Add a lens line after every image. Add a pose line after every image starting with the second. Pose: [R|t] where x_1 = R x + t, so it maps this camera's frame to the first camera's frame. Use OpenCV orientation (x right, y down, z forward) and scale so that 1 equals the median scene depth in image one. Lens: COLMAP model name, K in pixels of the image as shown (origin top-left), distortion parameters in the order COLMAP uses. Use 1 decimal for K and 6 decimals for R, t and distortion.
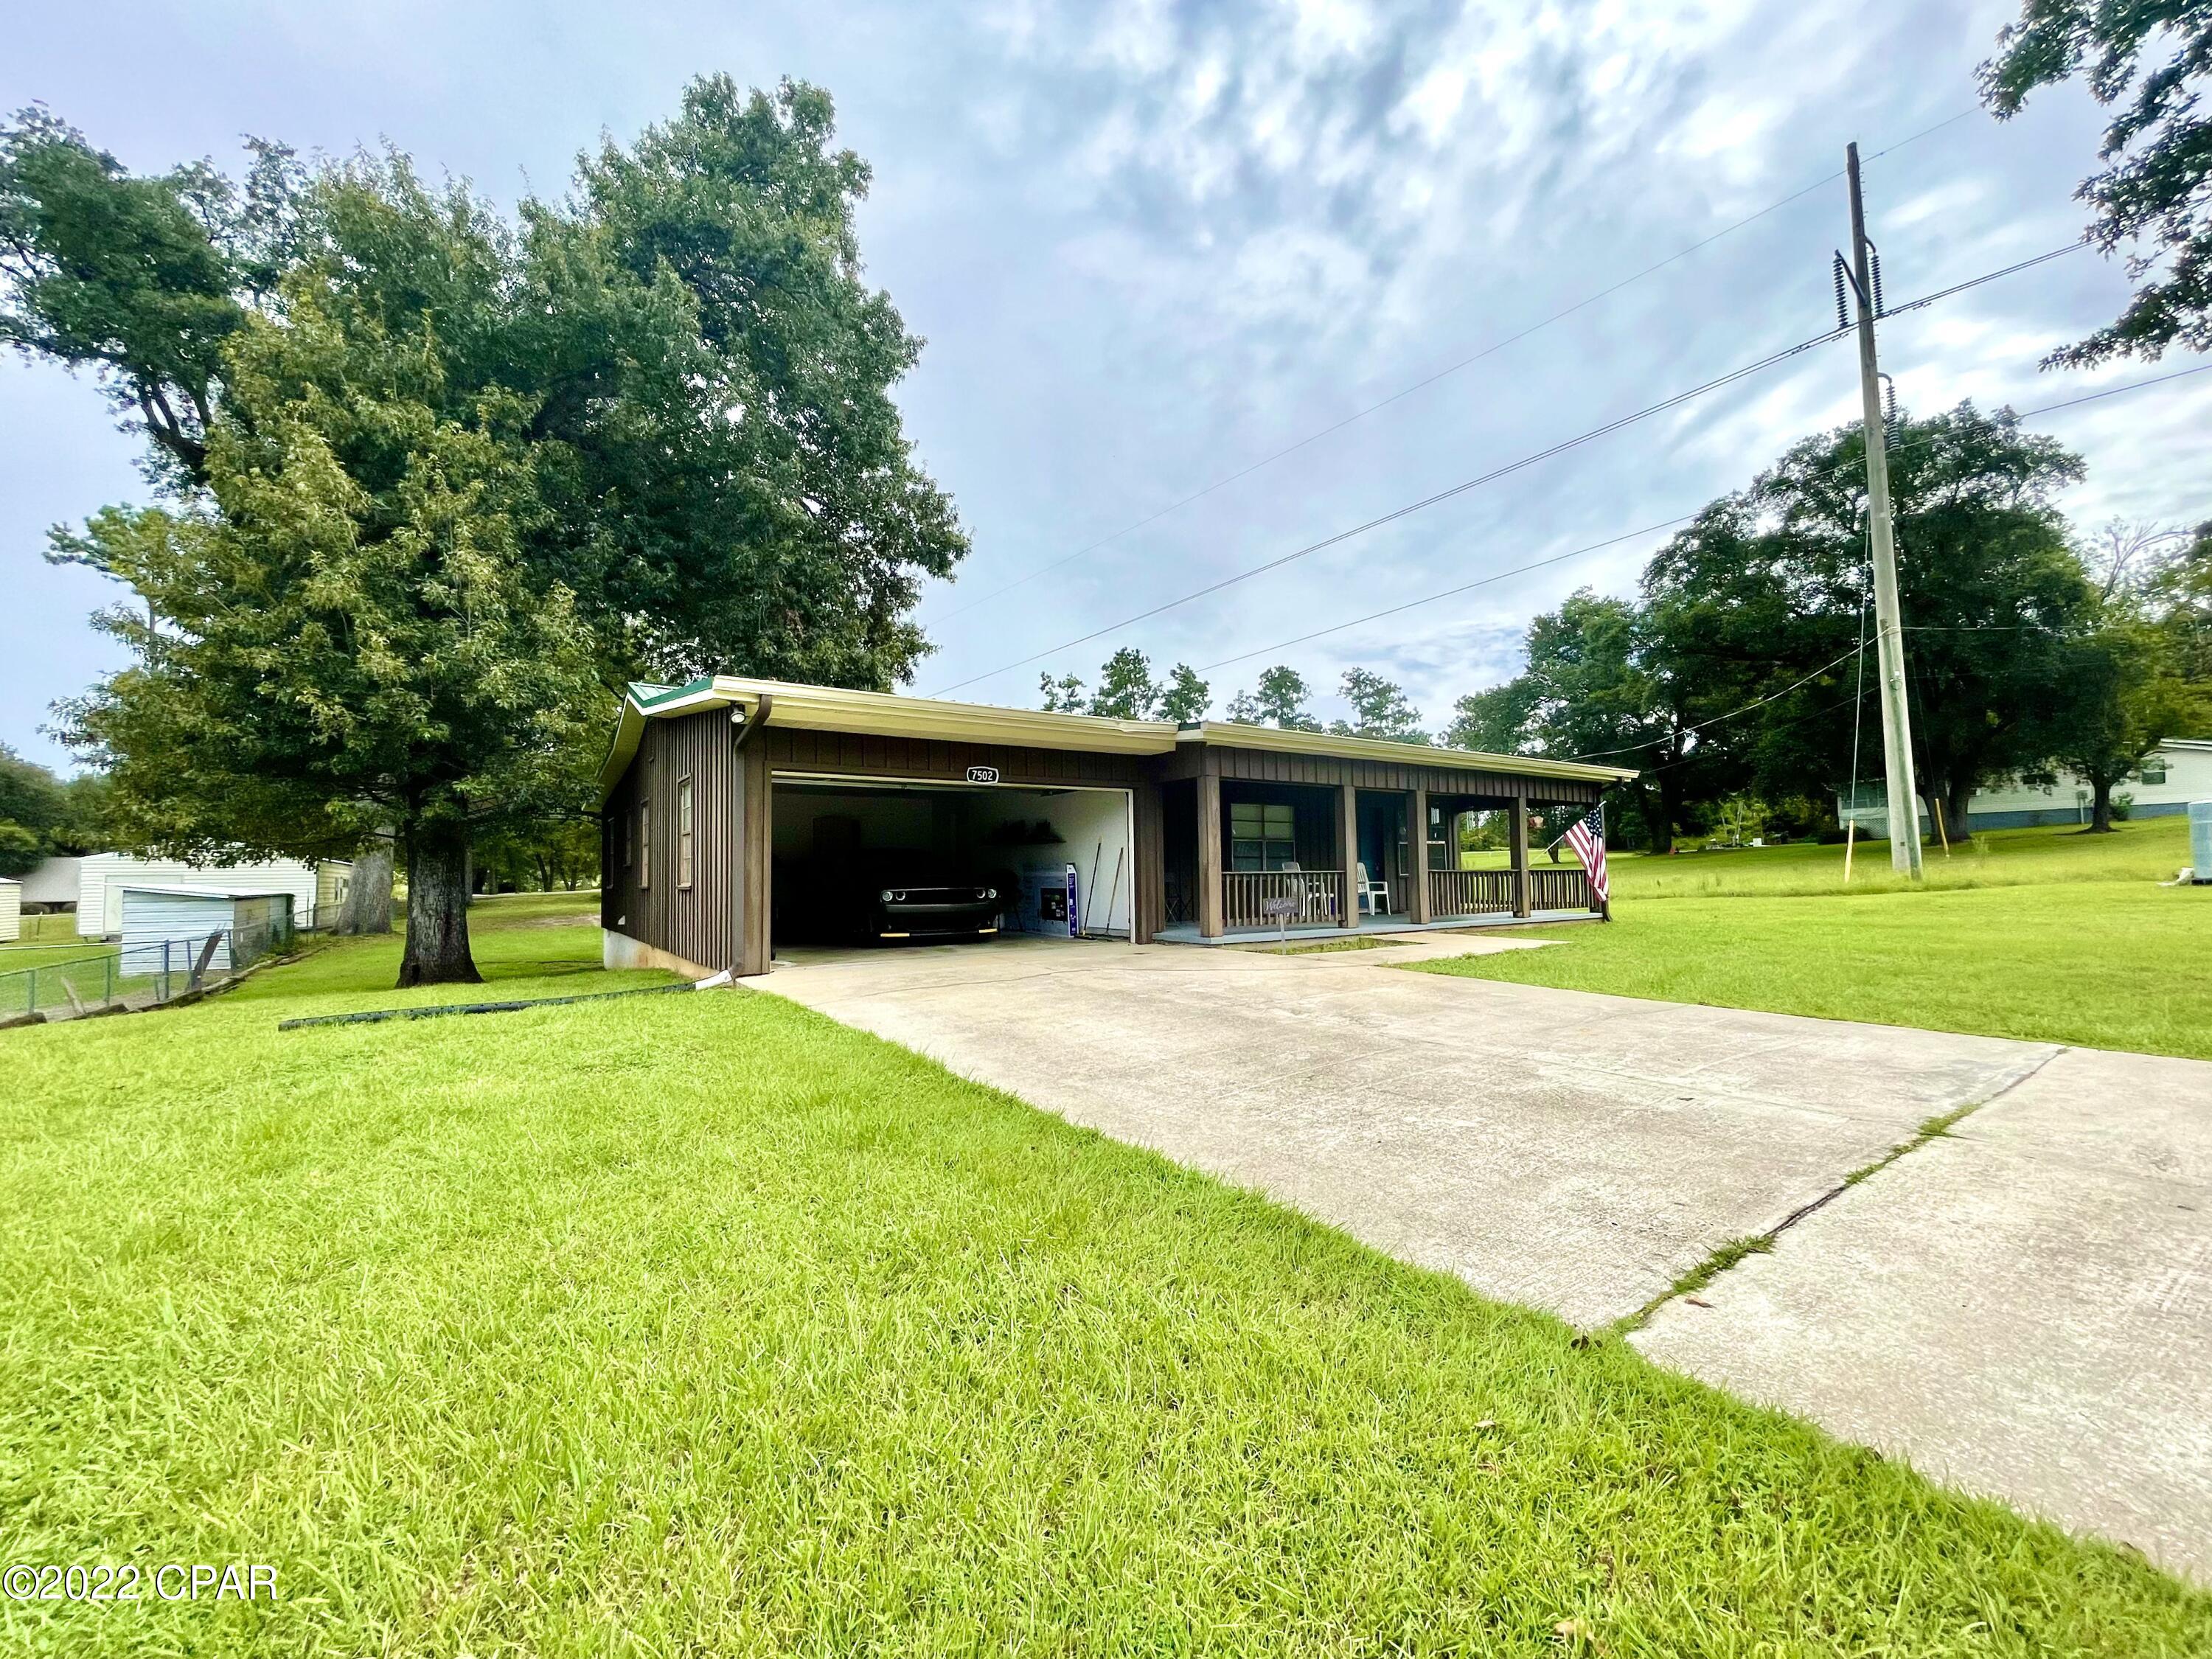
lens RADIAL K [[897.2, 0, 1098.6], [0, 897.2, 832.8], [0, 0, 1]] dist [-0.007635, 0.002766]
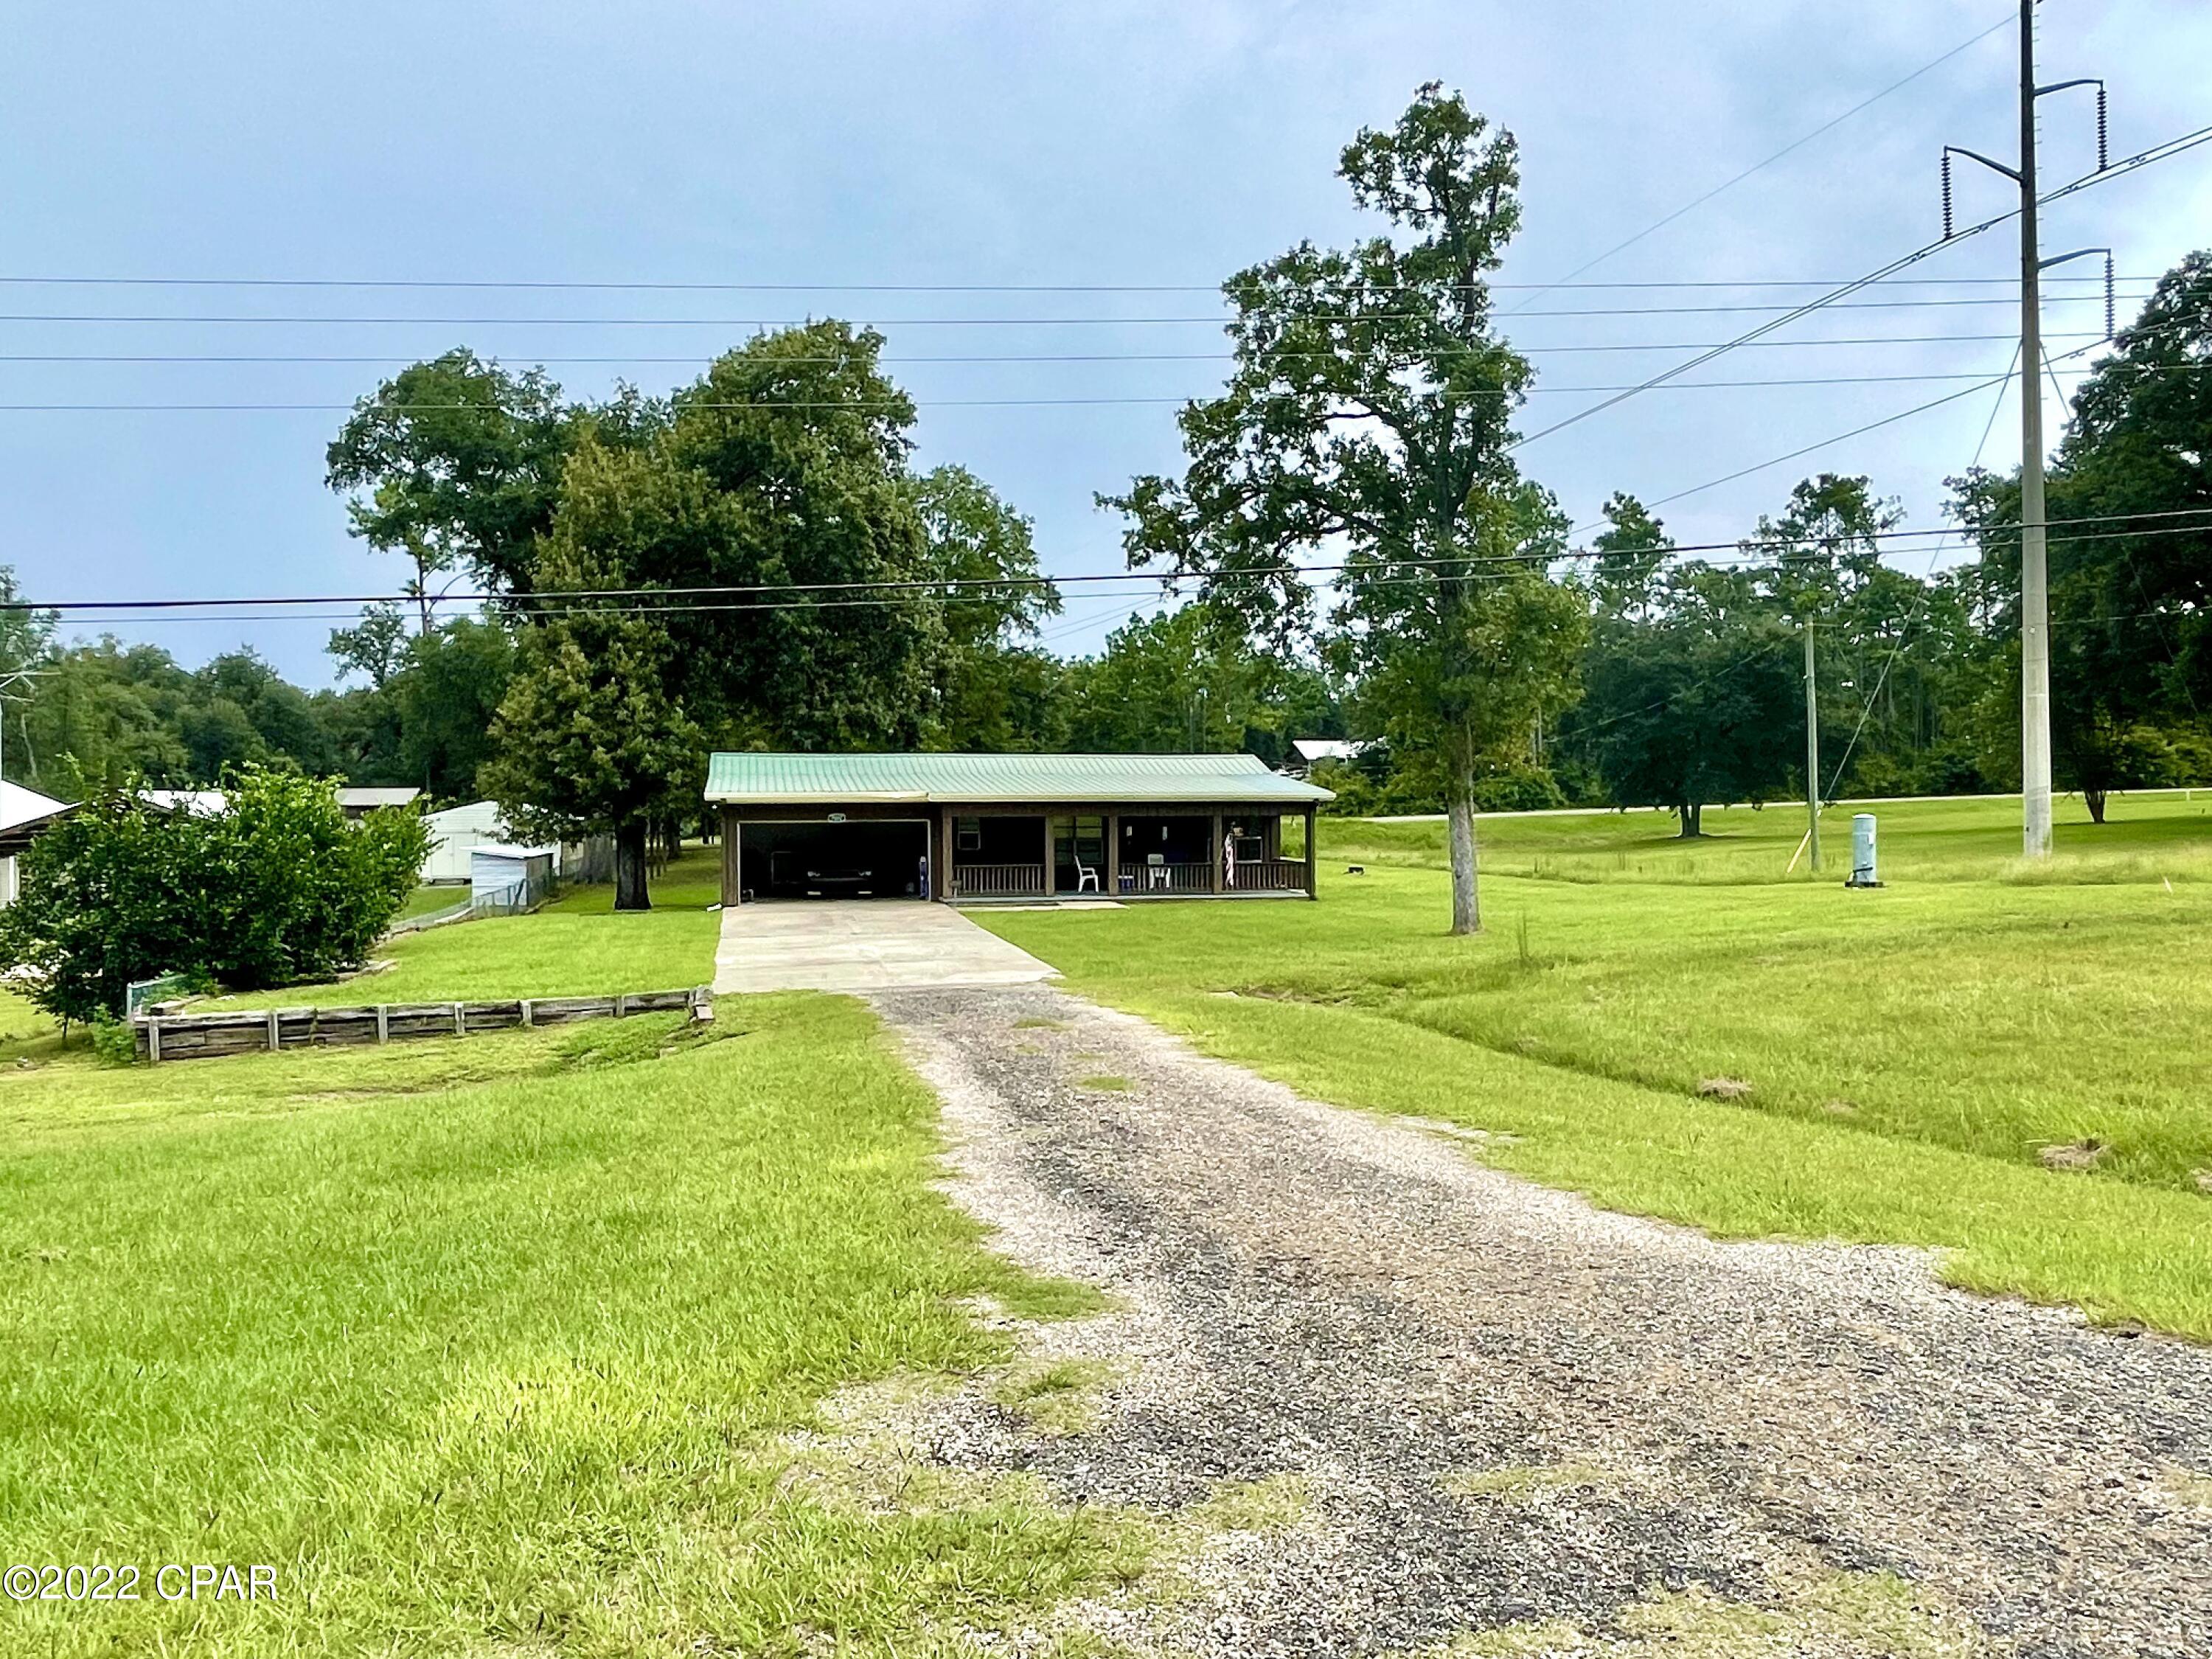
lens RADIAL K [[1668.3, 0, 1106.0], [0, 1668.3, 829.5], [0, 0, 1]] dist [0.003895, 0.001424]
pose [[0.926165, 0.015995, -0.376779, 1.461396], [0.009443, 0.997803, 0.065570, -0.219067], [0.377000, -0.064287, 0.923980, -1.798790]]
